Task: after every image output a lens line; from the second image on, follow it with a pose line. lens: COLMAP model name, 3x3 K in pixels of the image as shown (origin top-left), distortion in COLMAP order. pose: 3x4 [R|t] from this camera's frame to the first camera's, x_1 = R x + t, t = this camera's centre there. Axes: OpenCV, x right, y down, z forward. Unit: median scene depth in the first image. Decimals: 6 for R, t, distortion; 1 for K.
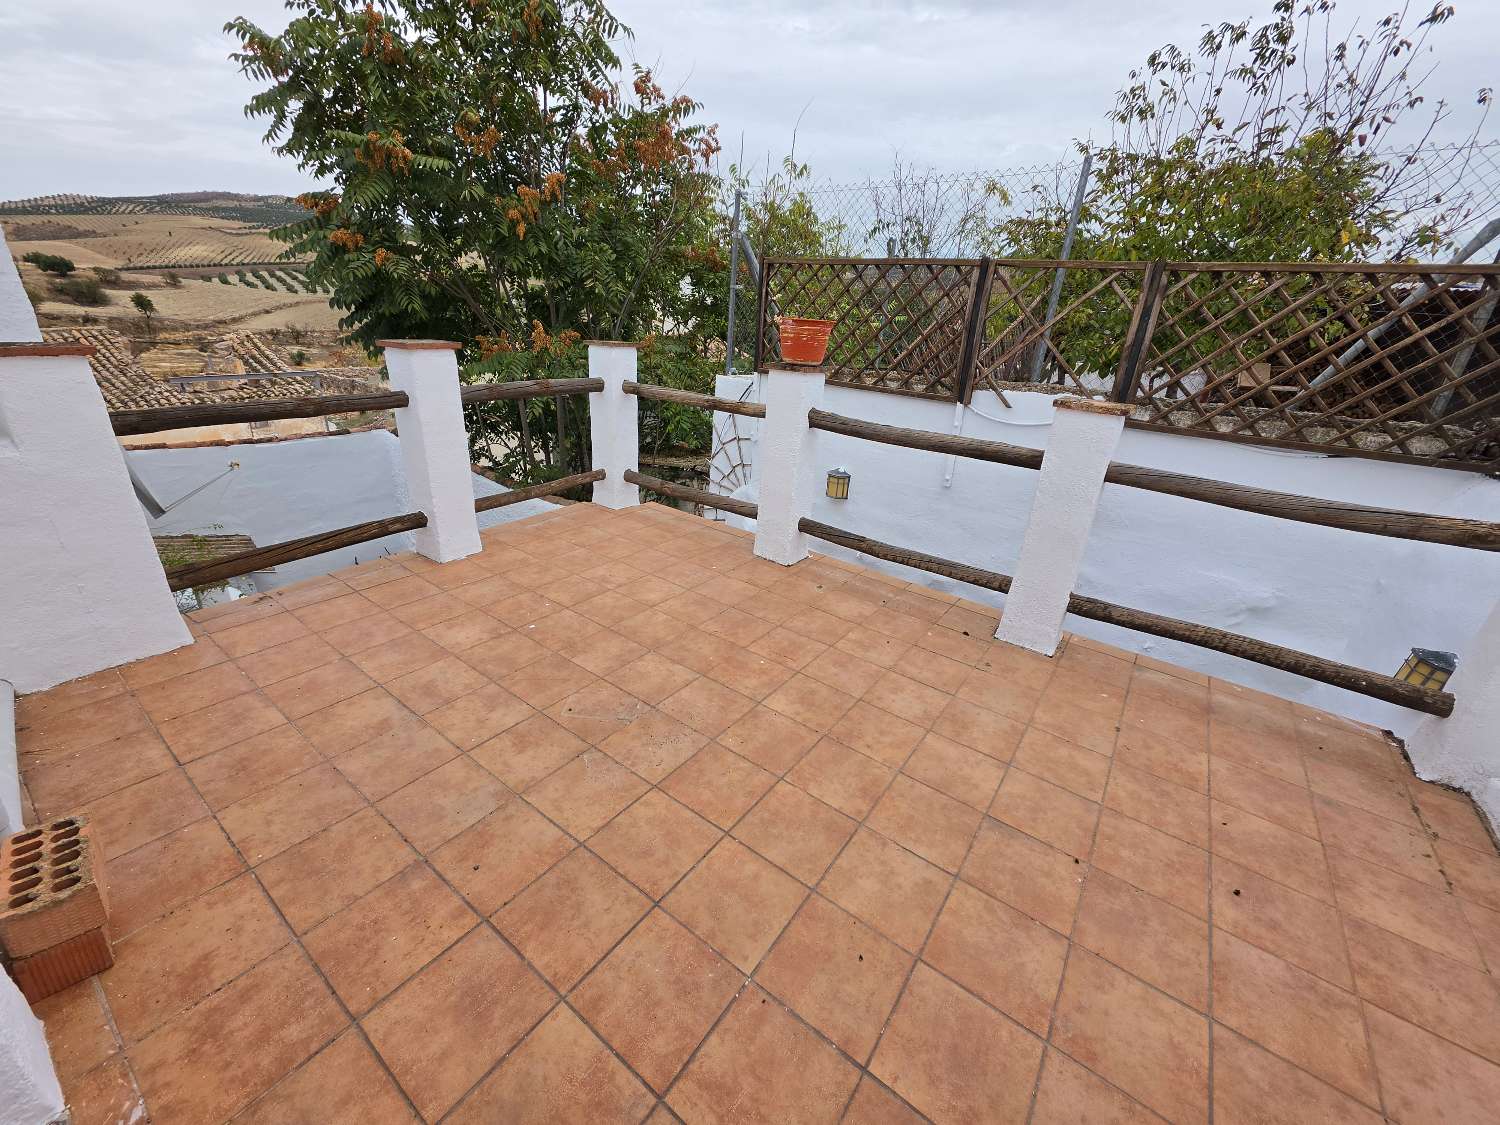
lens RADIAL K [[596.1, 0, 738.6], [0, 596.1, 556.2], [0, 0, 1]] dist [0.000916, 0.002592]
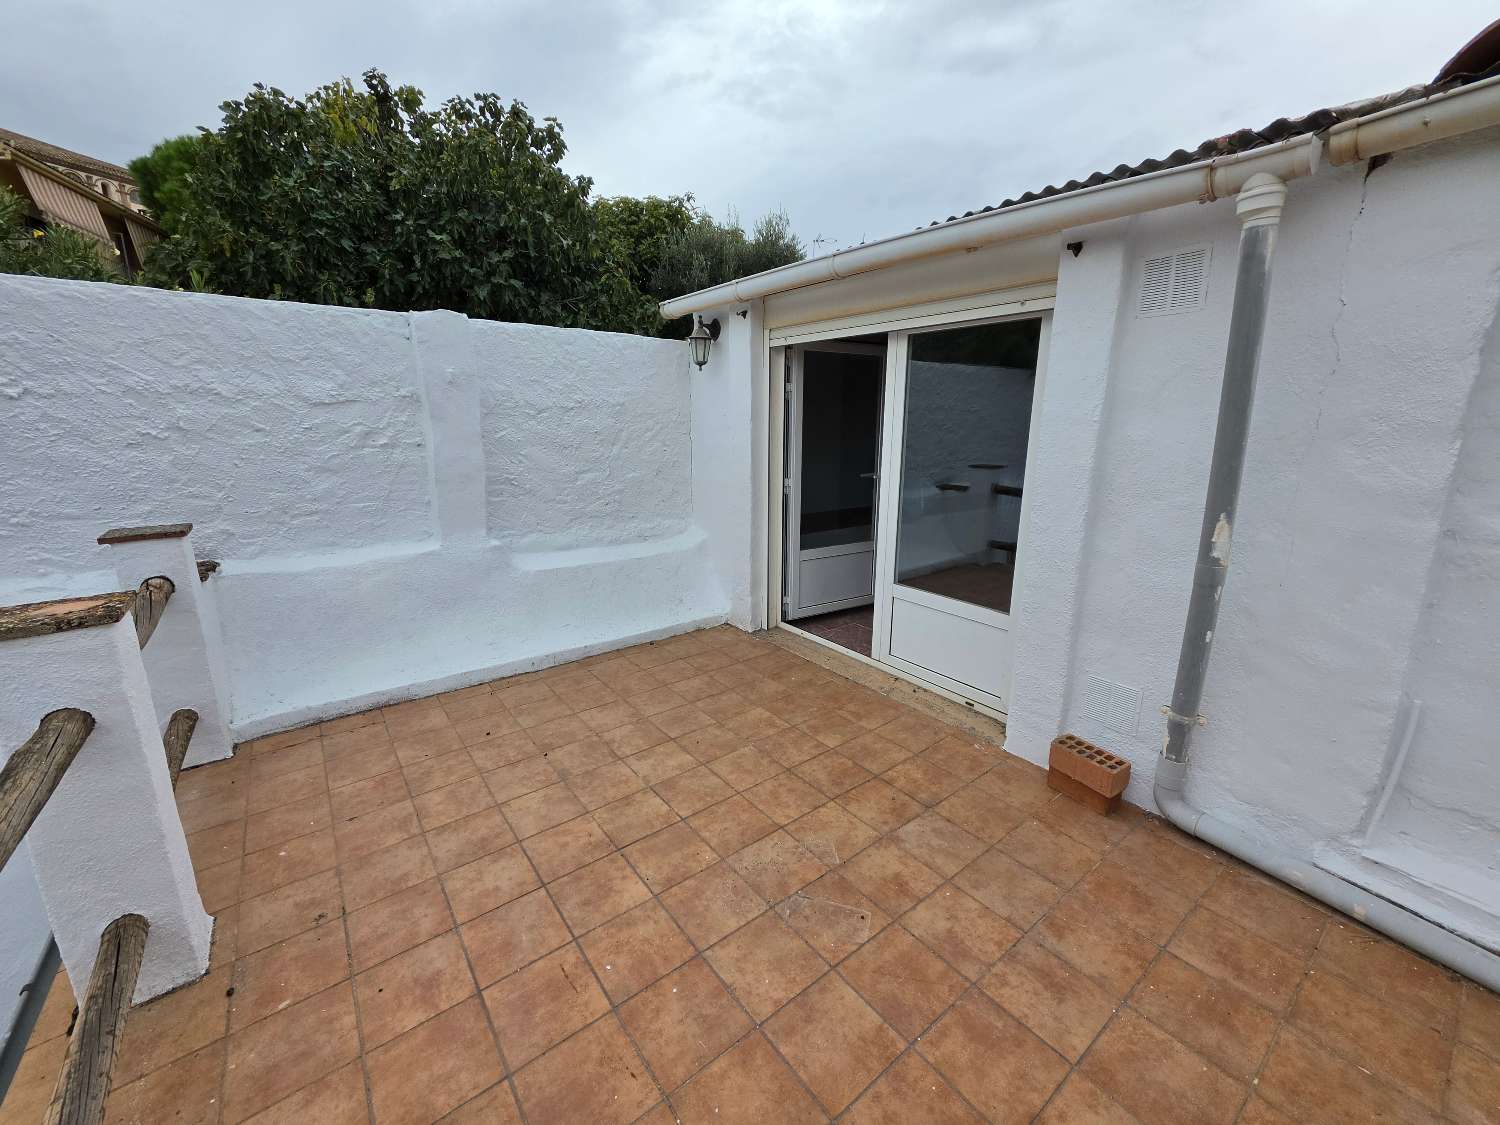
lens RADIAL K [[596.1, 0, 750.7], [0, 596.1, 556.9], [0, 0, 1]] dist [0.000916, 0.002592]
pose [[-0.961301, -0.121175, 0.247420, -0.296388], [0.048320, 0.809997, 0.584440, -0.769249], [-0.271229, 0.573778, -0.772796, 1.530509]]
